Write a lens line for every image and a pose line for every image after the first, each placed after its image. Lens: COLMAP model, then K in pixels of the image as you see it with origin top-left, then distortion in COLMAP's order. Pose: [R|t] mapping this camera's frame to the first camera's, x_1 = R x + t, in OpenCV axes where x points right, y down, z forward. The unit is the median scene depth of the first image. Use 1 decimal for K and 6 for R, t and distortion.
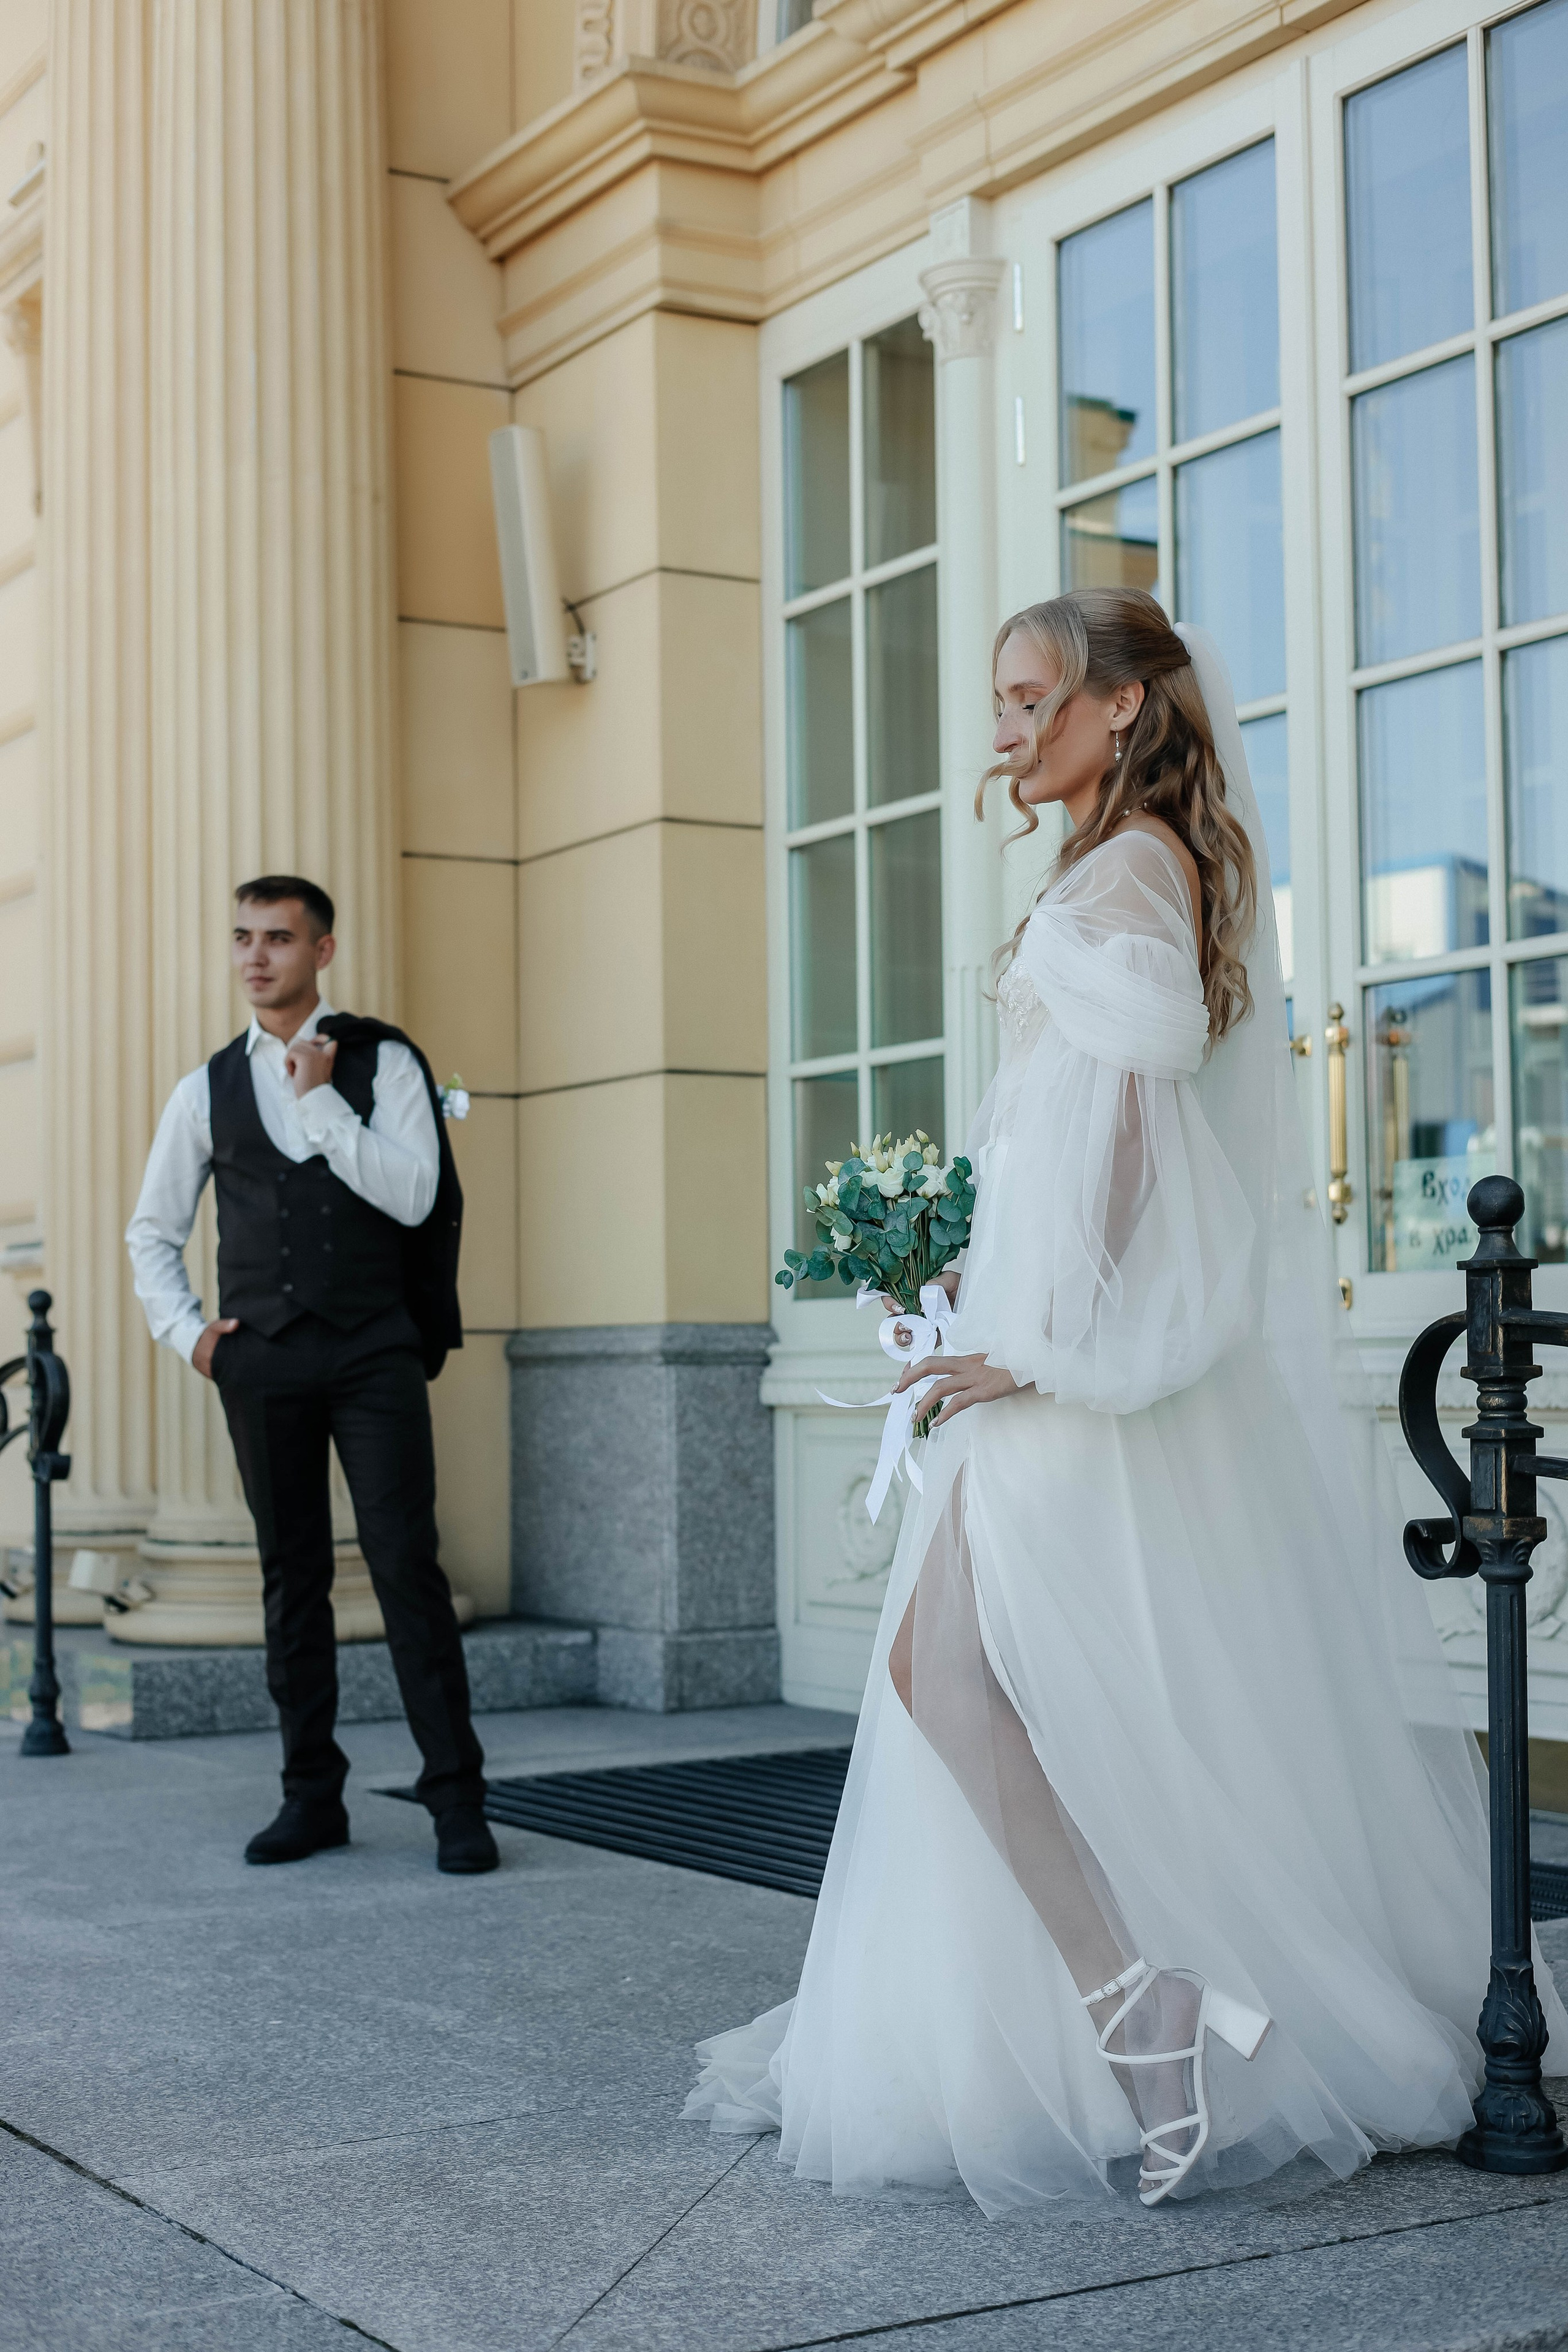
lens RADIAL K [[3352.4, 0, 753.2], [0, 3352.4, 1203.5], [0, 0, 1]] dist [0.003240, 0.000000]
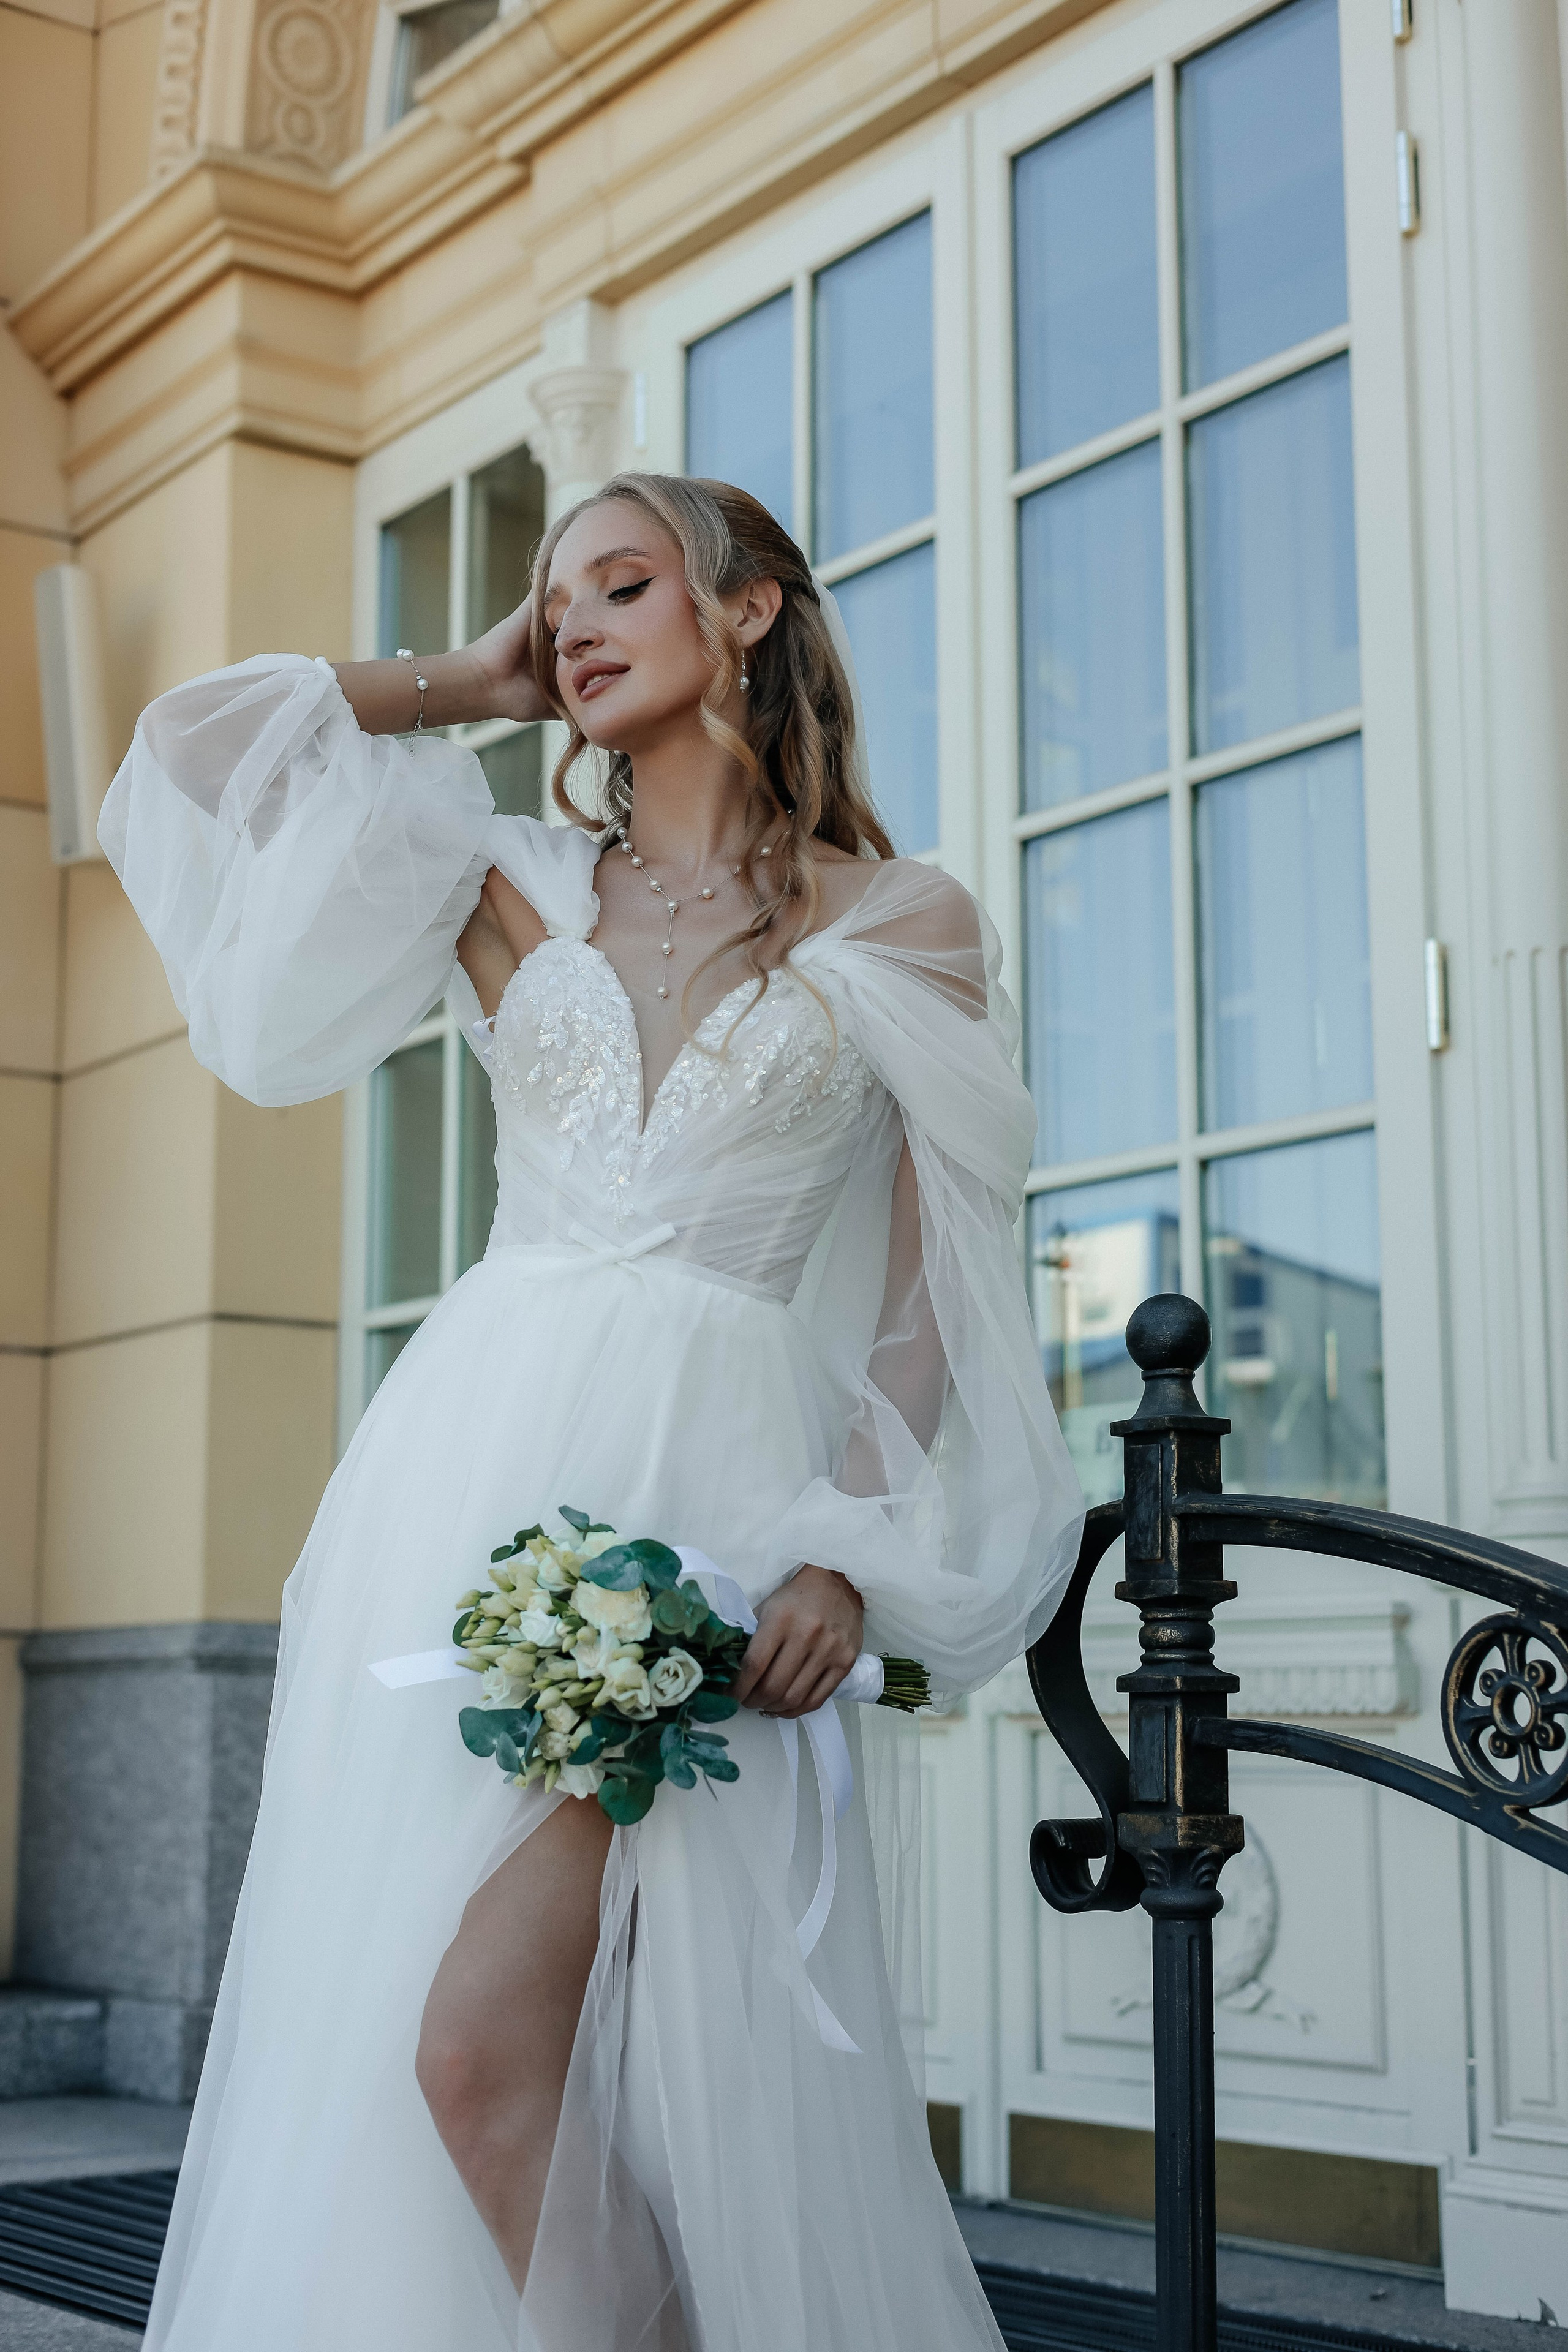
lens RADIAL K [[3352.4, 0, 792.9], [0, 3352.4, 1193.1], [0, 0, 1]] dist [0.003240, 0.000000]
pose [[0.995106, 0.025749, 0.095404, 0.038290], [-0.014991, 0.993617, -0.111808, 0.021557], [-0.097674, 0.109830, 0.989140, 0.159849]]
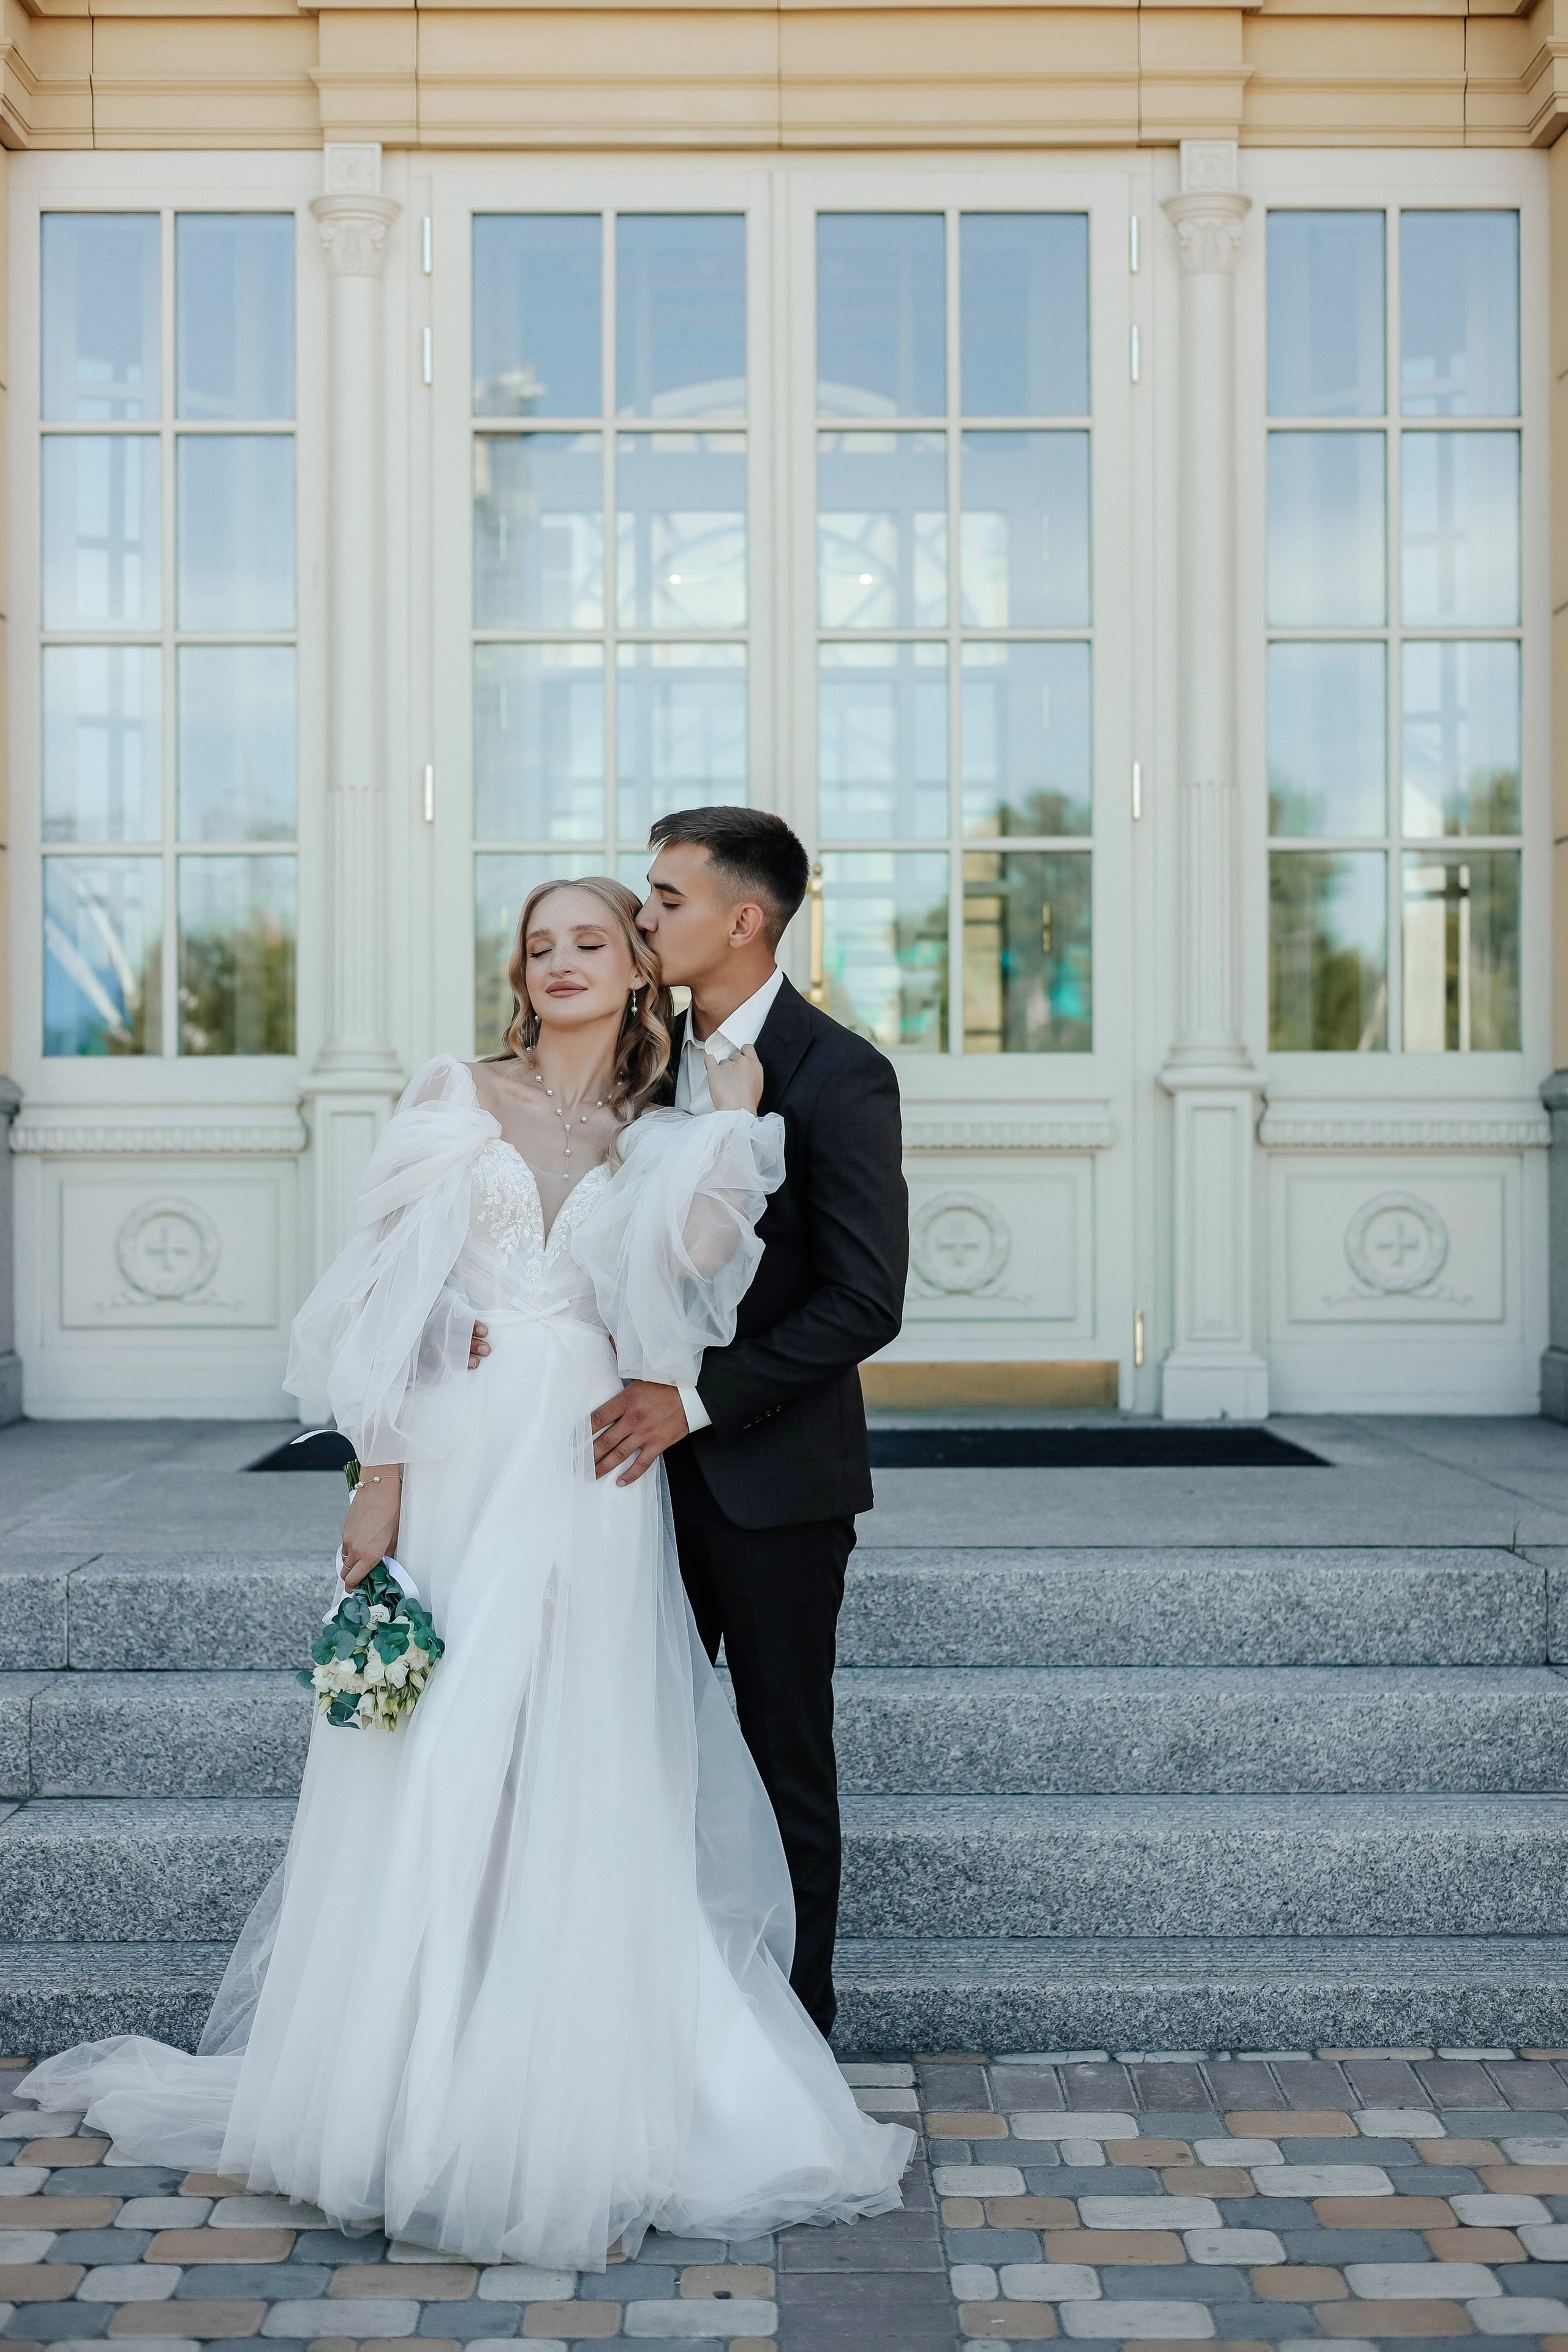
lens RADIAL K [[3408.3, 0, 788.0], [0, 3408.3, 1180.1], [0, 0, 1]] dist [-0.002546, 0.000000]
pose [[0.491470, 0.009946, 0.870838, -0.870482], [-0.044957, 0.998891, 0.013964, 0.044372], [-0.869733, -0.046013, 0.491372, 0.241491]]
